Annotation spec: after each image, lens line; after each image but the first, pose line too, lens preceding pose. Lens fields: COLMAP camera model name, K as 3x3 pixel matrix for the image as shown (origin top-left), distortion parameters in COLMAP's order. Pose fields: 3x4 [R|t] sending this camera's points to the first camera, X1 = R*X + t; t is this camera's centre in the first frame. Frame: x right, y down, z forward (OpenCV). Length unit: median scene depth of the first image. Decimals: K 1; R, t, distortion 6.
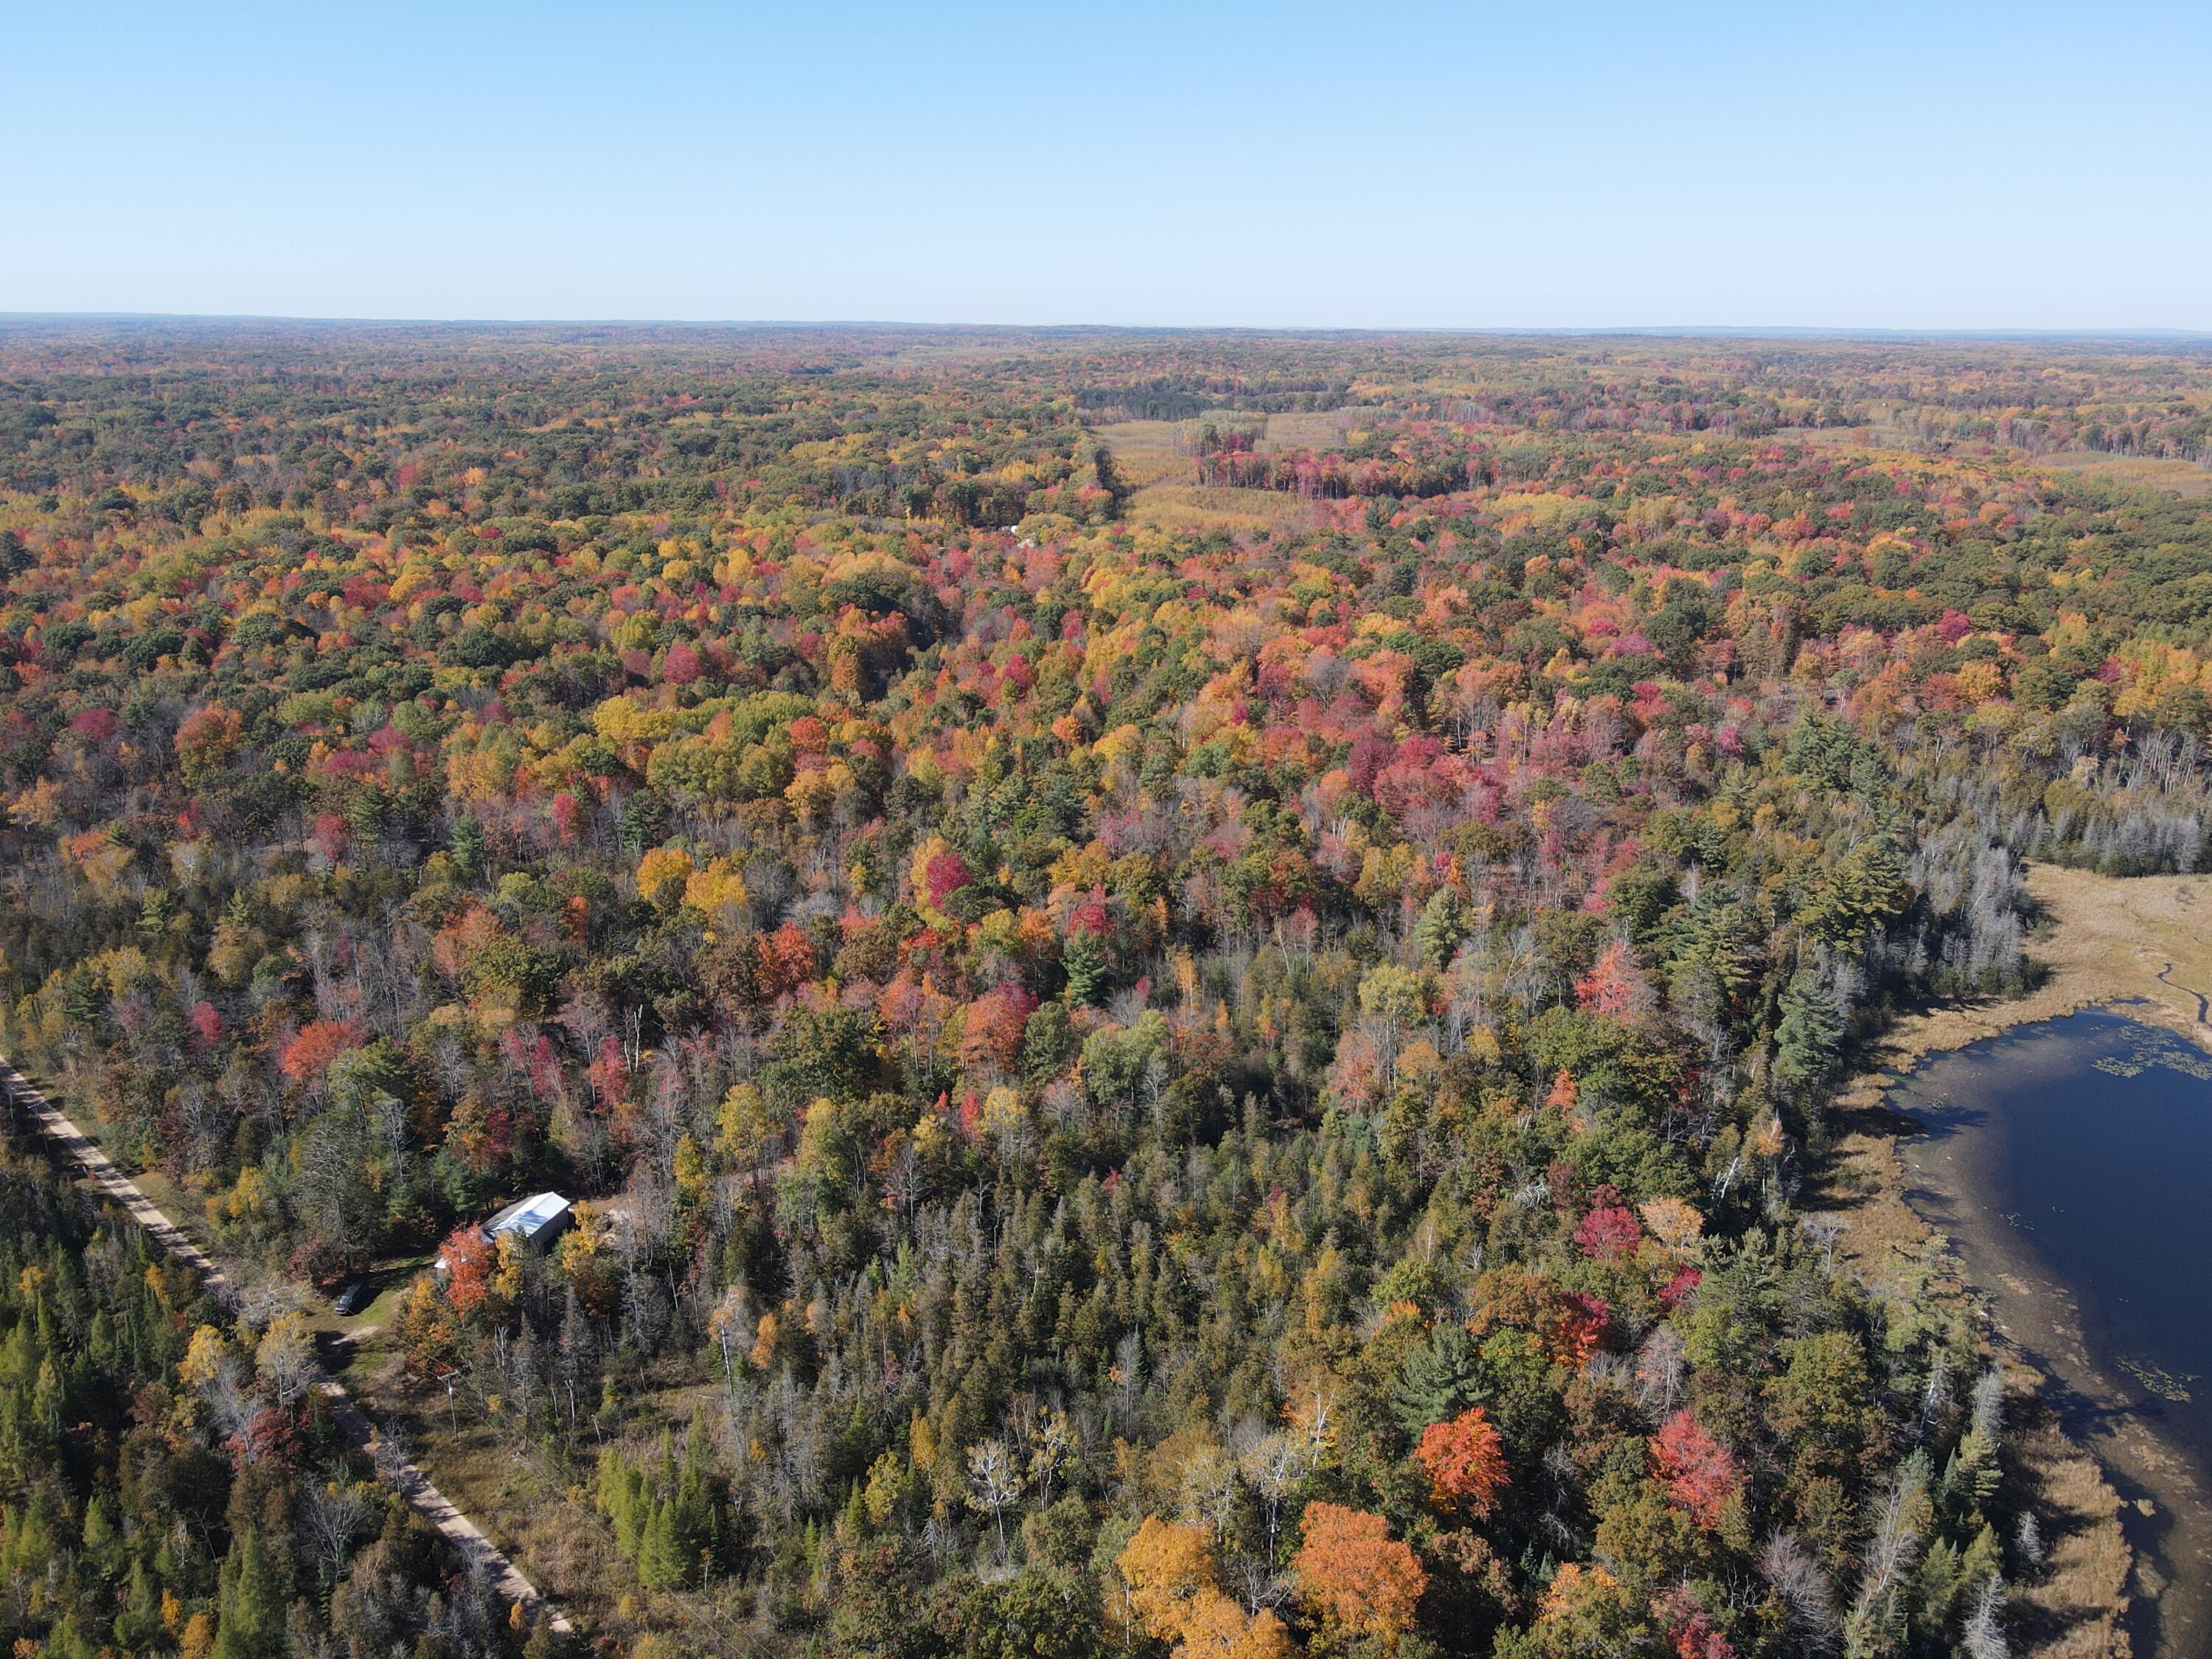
lens RADIAL K [[1652.0, 0, 1104.7], [0, 1652.0, 819.0], [0, 0, 1]] dist [0.005264, 0.020944]
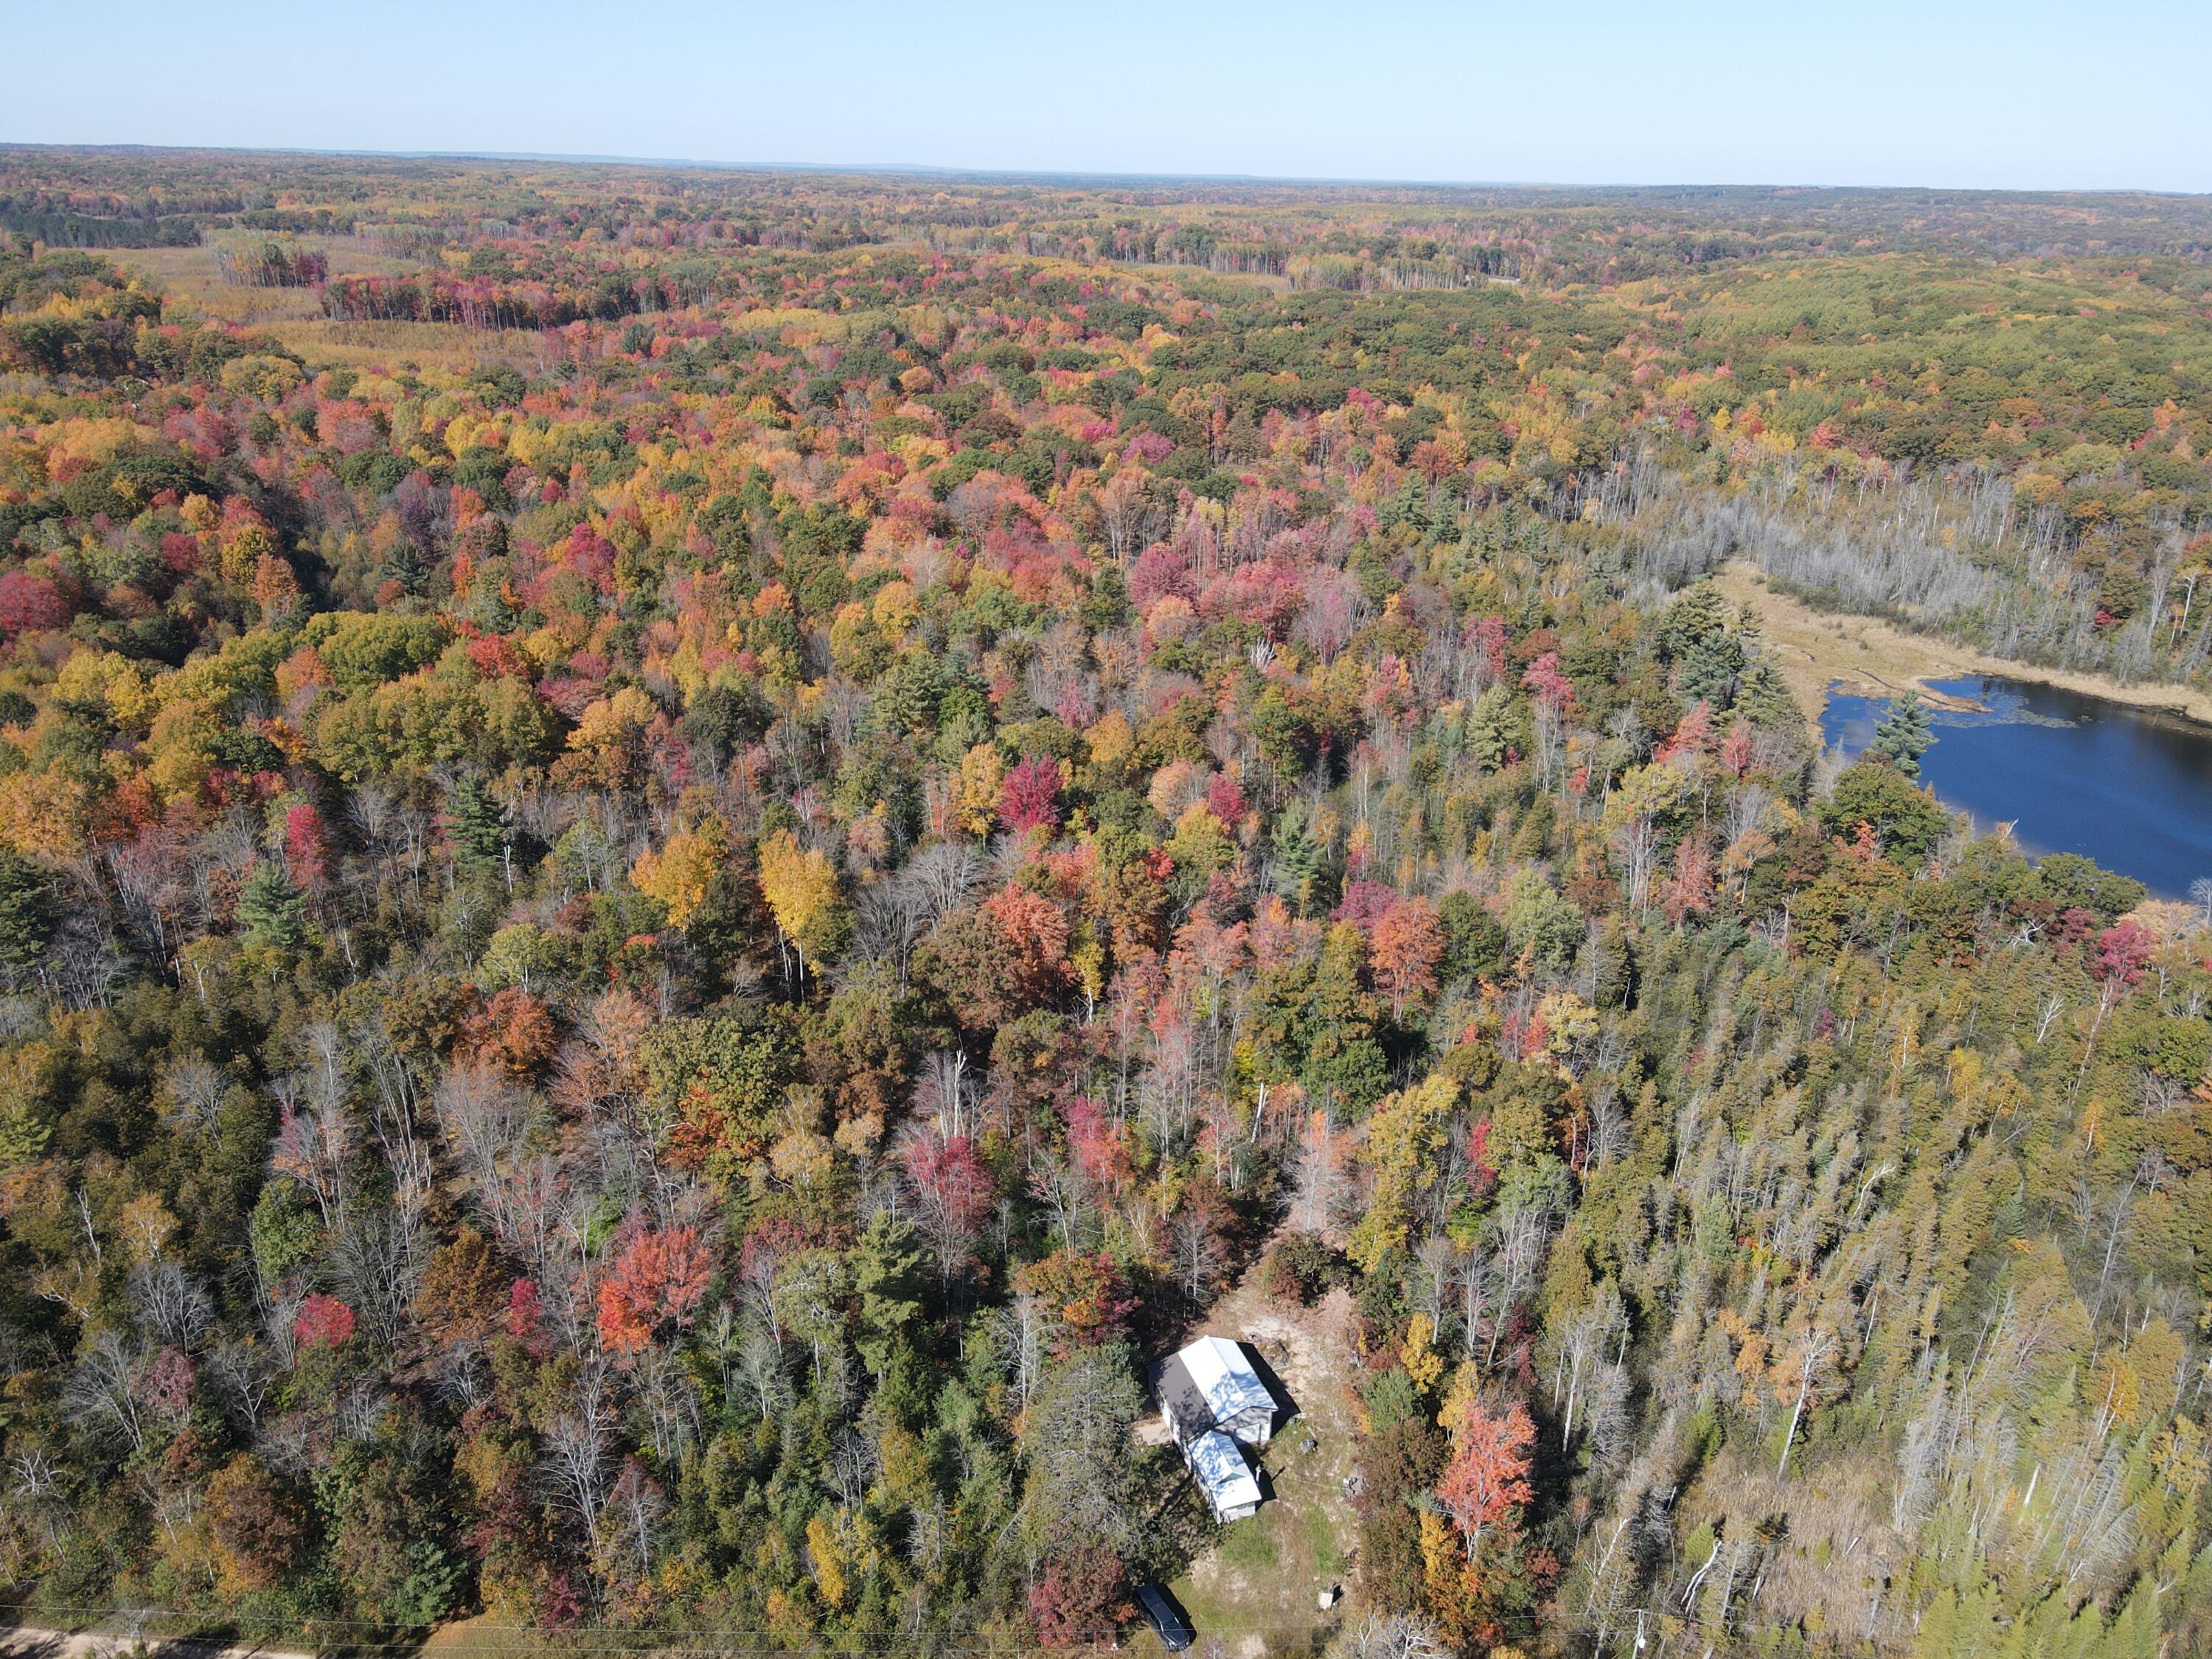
lens RADIAL K [[1634.9, 0, 1100.6], [0, 1634.9, 826.8], [0, 0, 1]] dist [-0.005321, 0.044768]
pose [[0.780591, -0.223429, 0.583744, -0.487536], [0.164334, 0.974433, 0.153216, -0.056122], [-0.603052, -0.023670, 0.797350, 0.351329]]
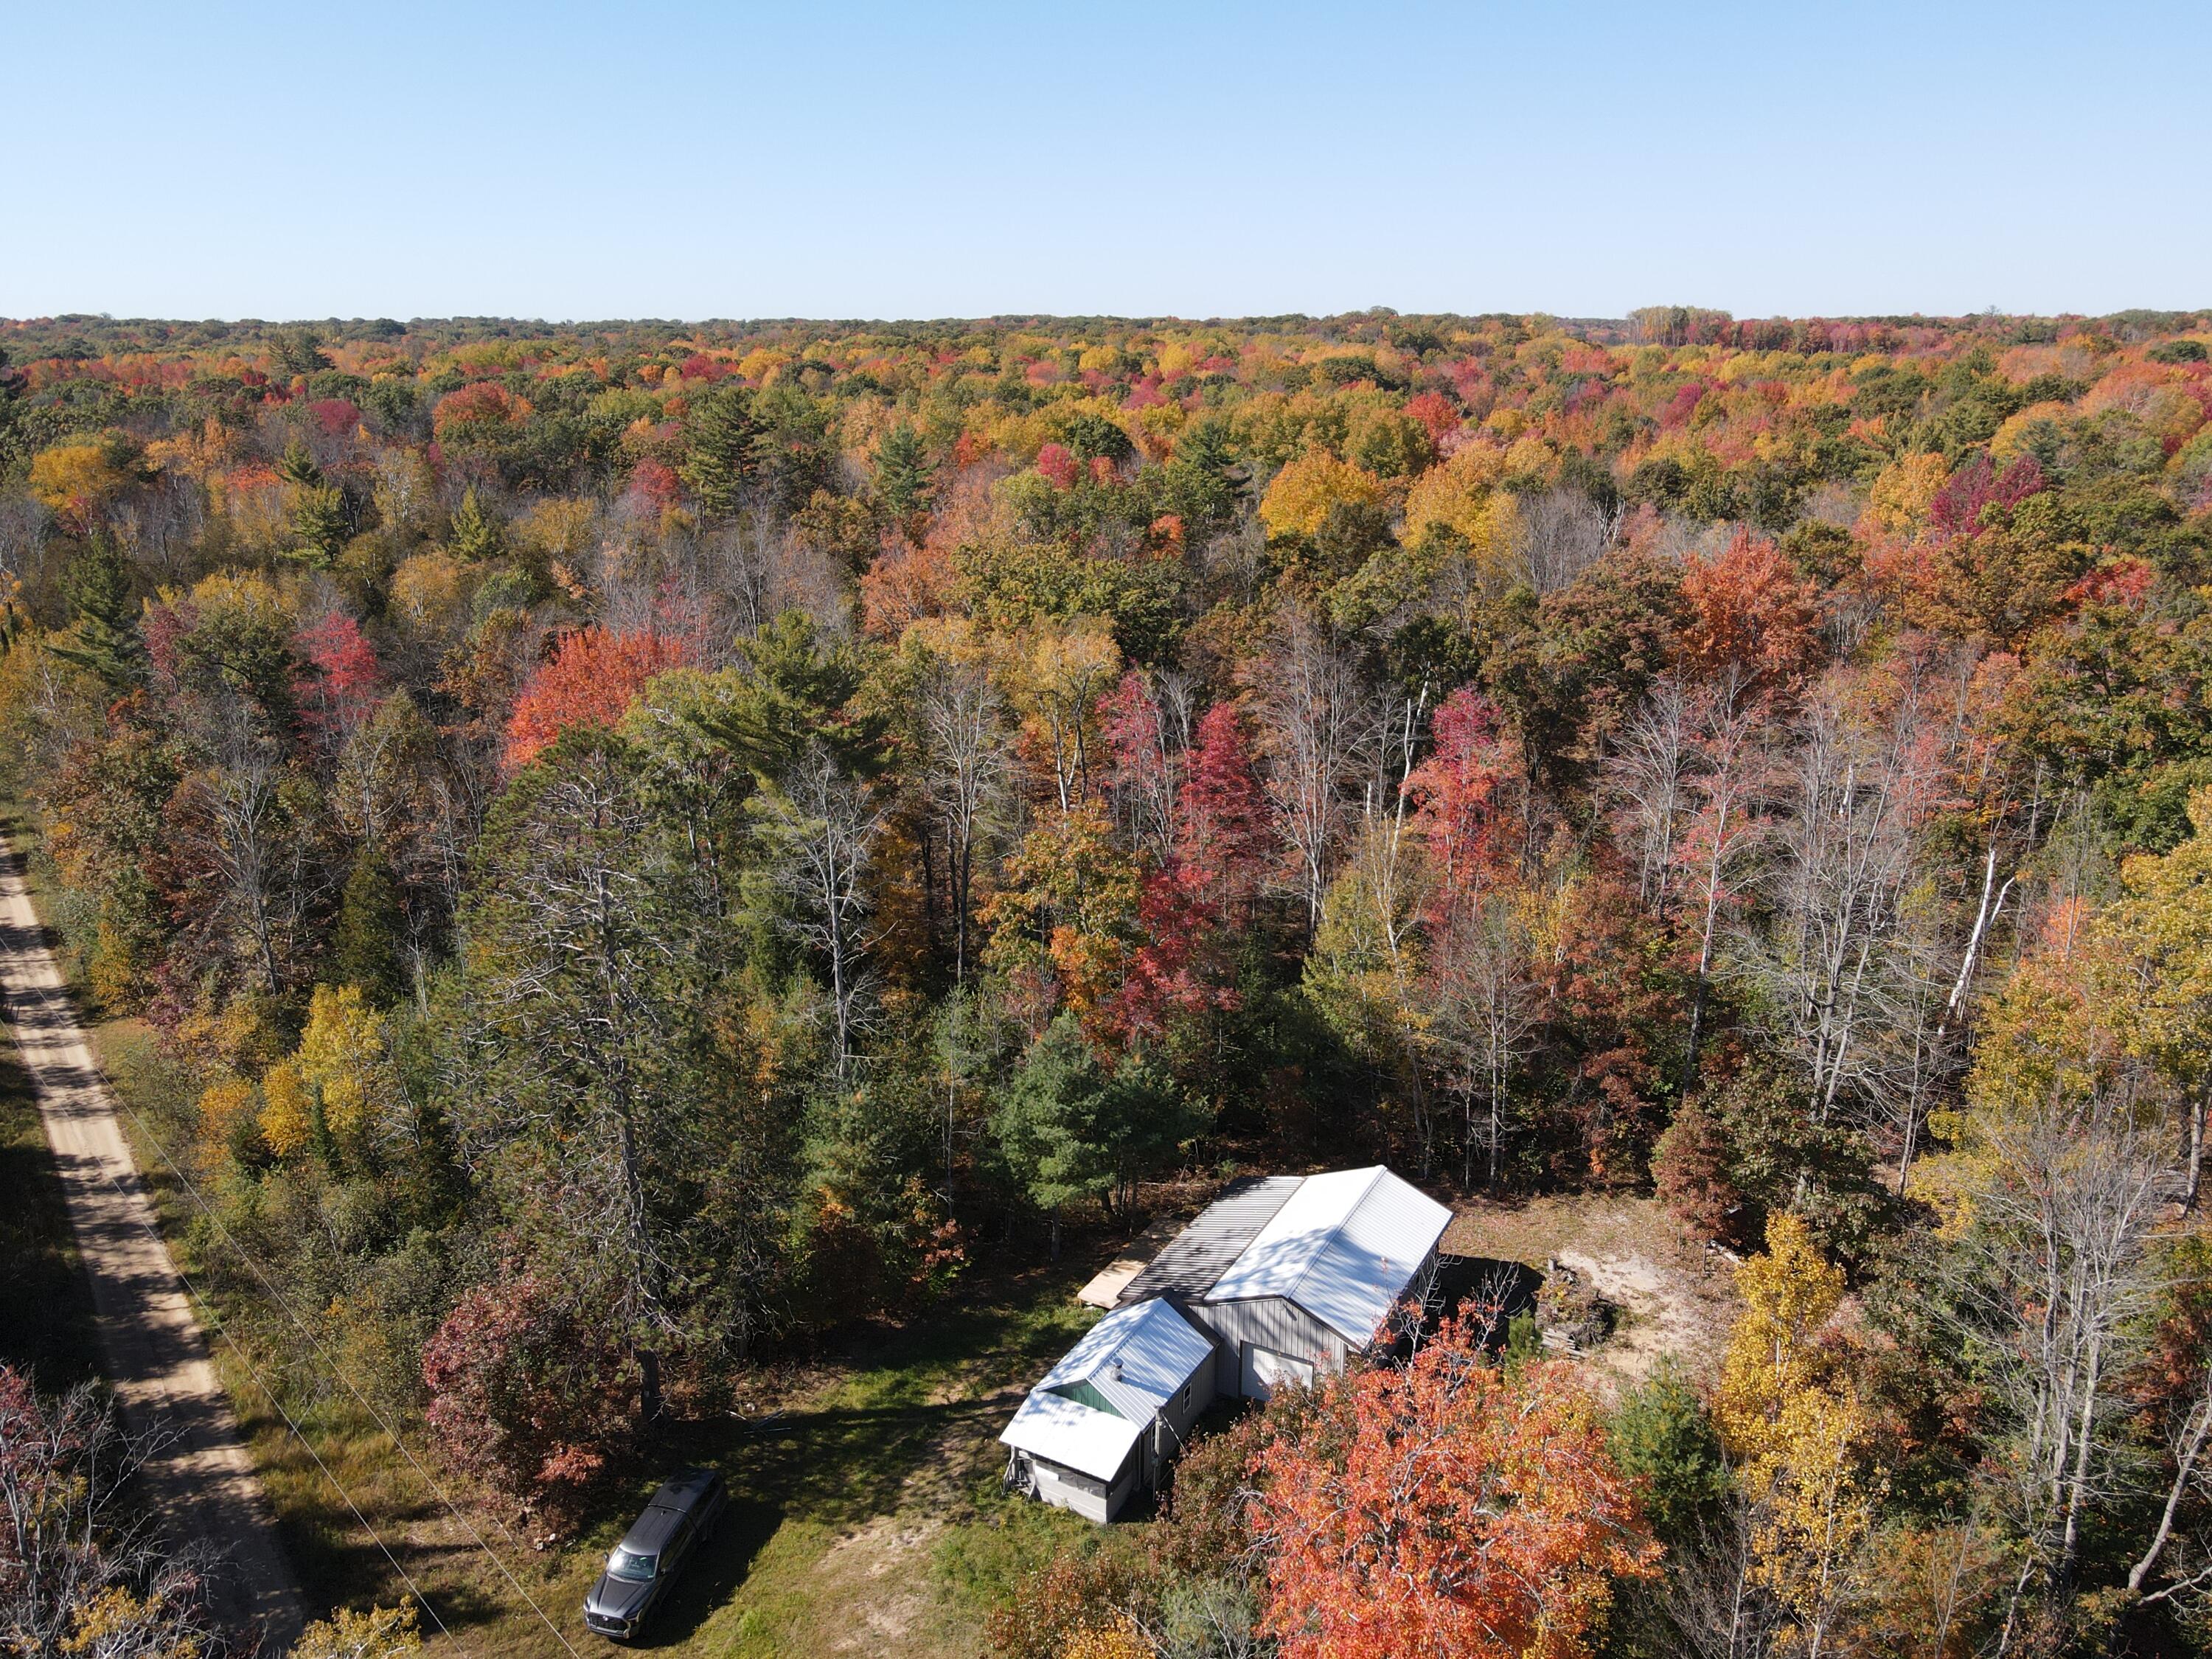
lens RADIAL K [[1634.9, 0, 1100.6], [0, 1634.9, 826.8], [0, 0, 1]] dist [-0.005321, 0.044768]
pose [[0.984897, 0.050897, -0.165494, -0.233864], [-0.052650, 0.998594, -0.006218, 0.121382], [0.164945, 0.014837, 0.986191, 0.507829]]
